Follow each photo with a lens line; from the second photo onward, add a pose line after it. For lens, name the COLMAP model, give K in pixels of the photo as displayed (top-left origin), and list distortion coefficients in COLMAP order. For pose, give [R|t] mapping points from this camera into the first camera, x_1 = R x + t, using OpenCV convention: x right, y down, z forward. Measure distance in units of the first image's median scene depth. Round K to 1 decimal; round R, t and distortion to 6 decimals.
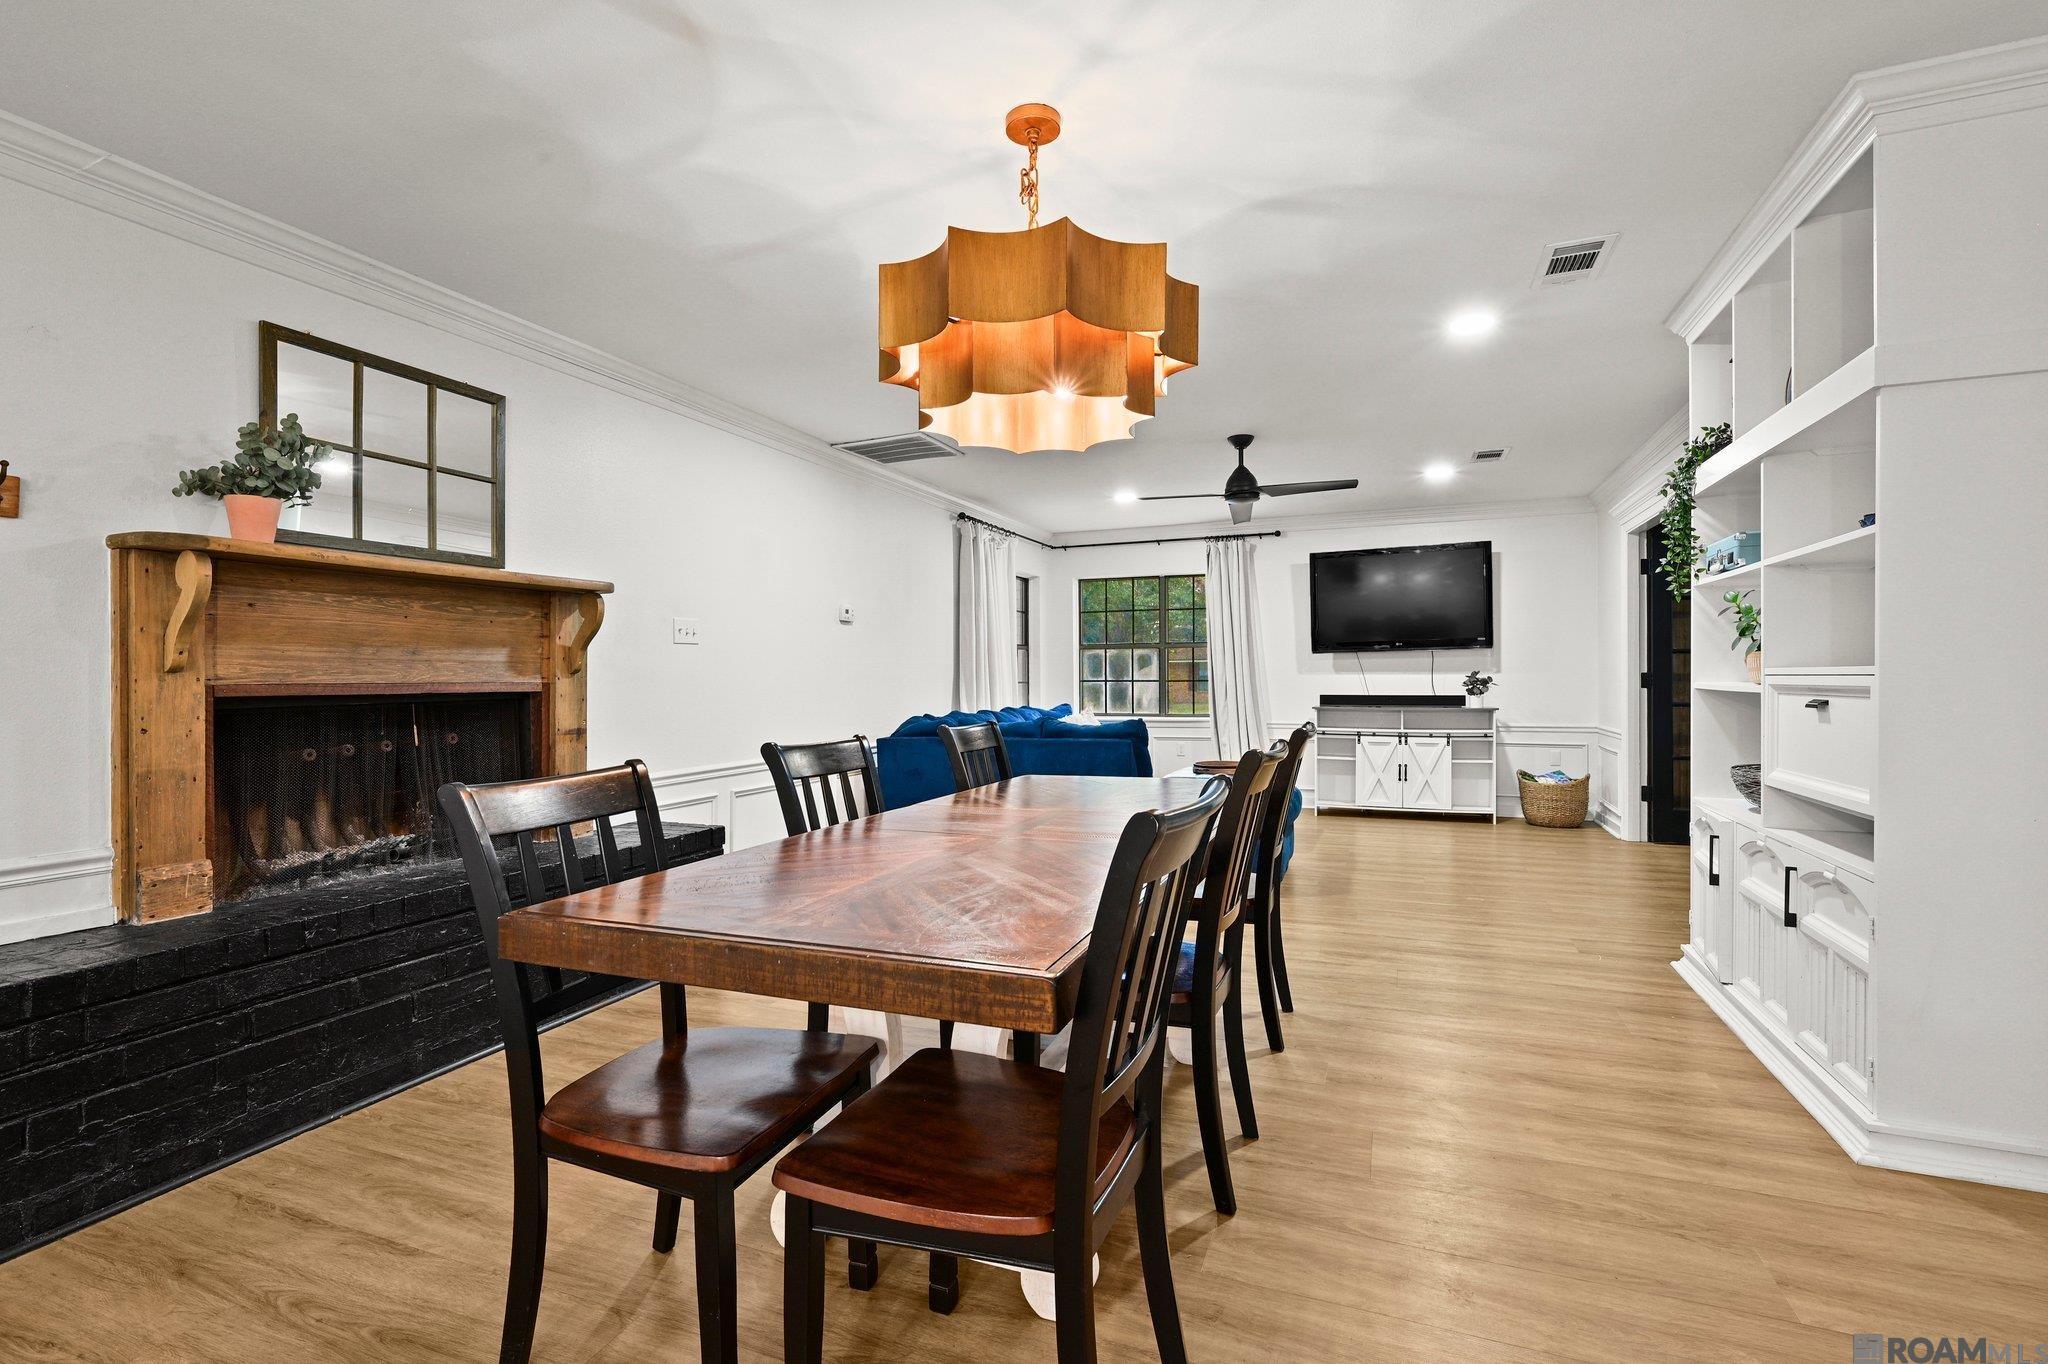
lens RADIAL K [[963.1, 0, 1029.4], [0, 963.1, 677.6], [0, 0, 1]] dist [-0.002298, -0.000064]
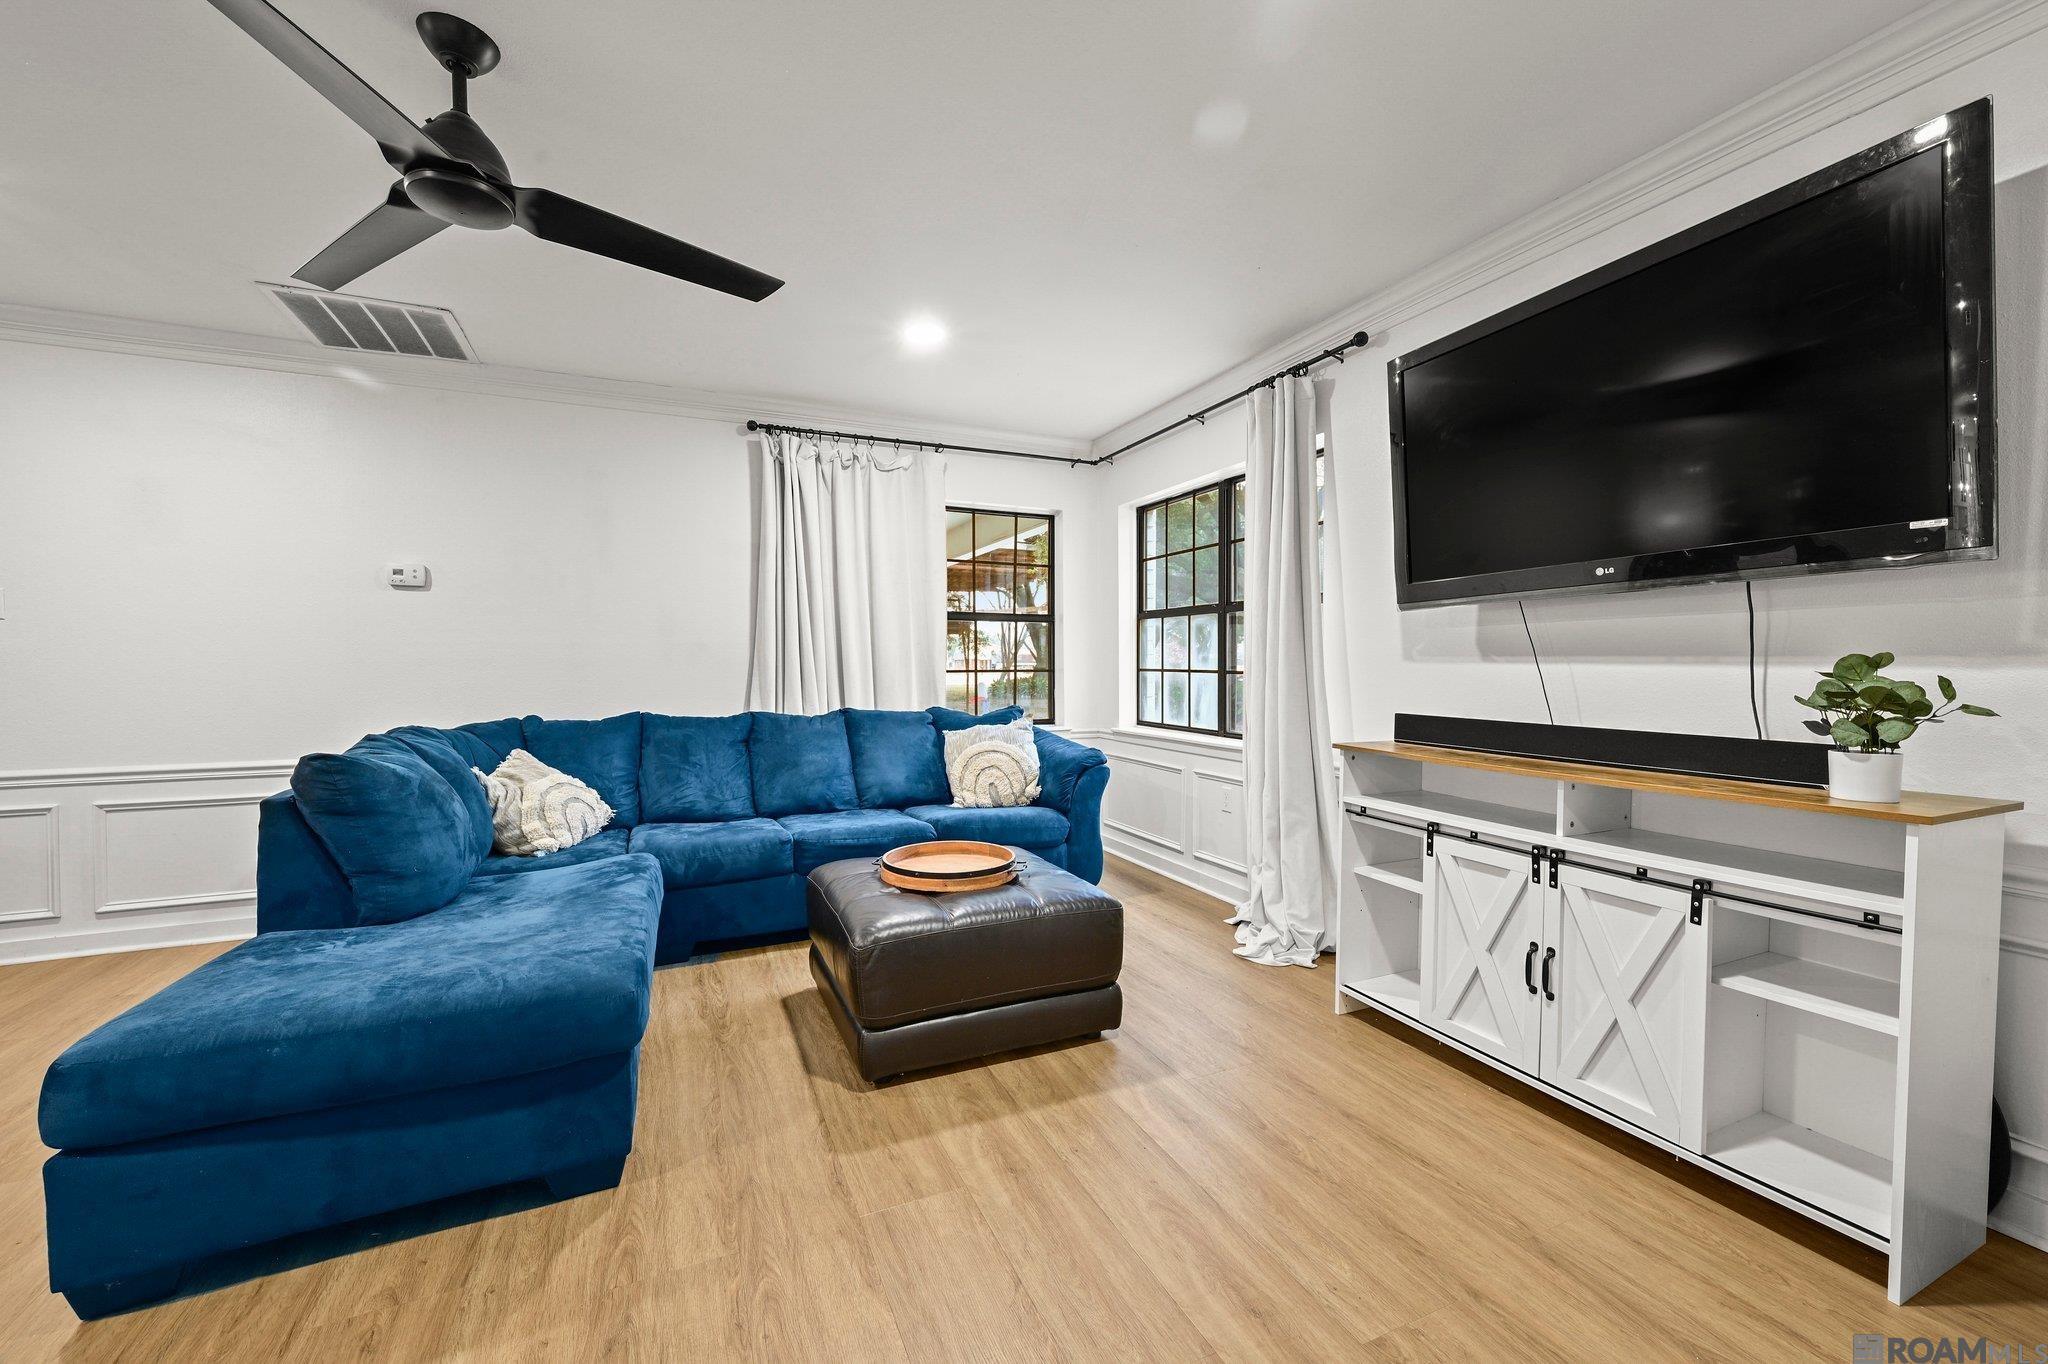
lens RADIAL K [[817.5, 0, 1023.3], [0, 817.5, 683.6], [0, 0, 1]] dist [-0.000751, 0.000236]
pose [[0.708157, 0.026151, -0.705570, 0.455113], [-0.005621, 0.999491, 0.031403, -0.004523], [0.706032, -0.018272, 0.707944, 0.686625]]
